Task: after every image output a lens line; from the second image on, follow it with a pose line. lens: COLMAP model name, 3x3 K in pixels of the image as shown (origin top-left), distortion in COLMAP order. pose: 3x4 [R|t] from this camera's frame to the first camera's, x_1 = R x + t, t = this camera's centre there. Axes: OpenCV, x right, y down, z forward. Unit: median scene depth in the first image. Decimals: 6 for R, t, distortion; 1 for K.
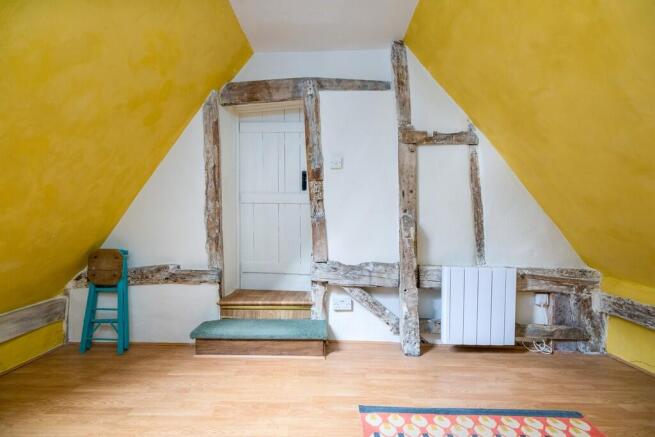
lens RADIAL K [[302.8, 0, 326.9], [0, 302.8, 219.1], [0, 0, 1]] dist [0.011509, -0.002508]
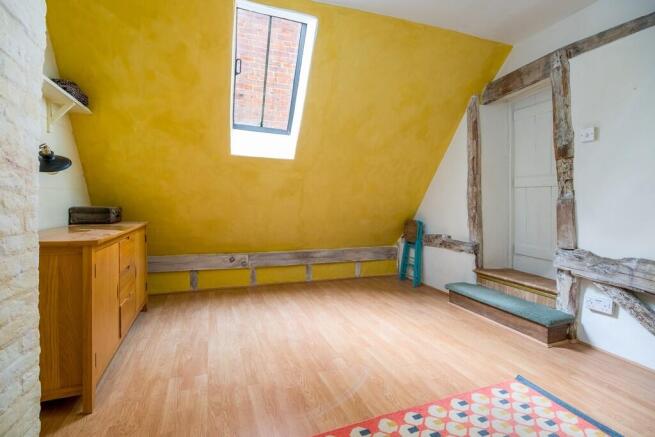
lens RADIAL K [[302.8, 0, 325.0], [0, 302.8, 221.1], [0, 0, 1]] dist [0.011509, -0.002508]
pose [[0.372252, 0.062262, -0.926041, 0.558499], [-0.032424, 0.998011, 0.054066, 0.034001], [0.927565, 0.009900, 0.373530, -0.011462]]
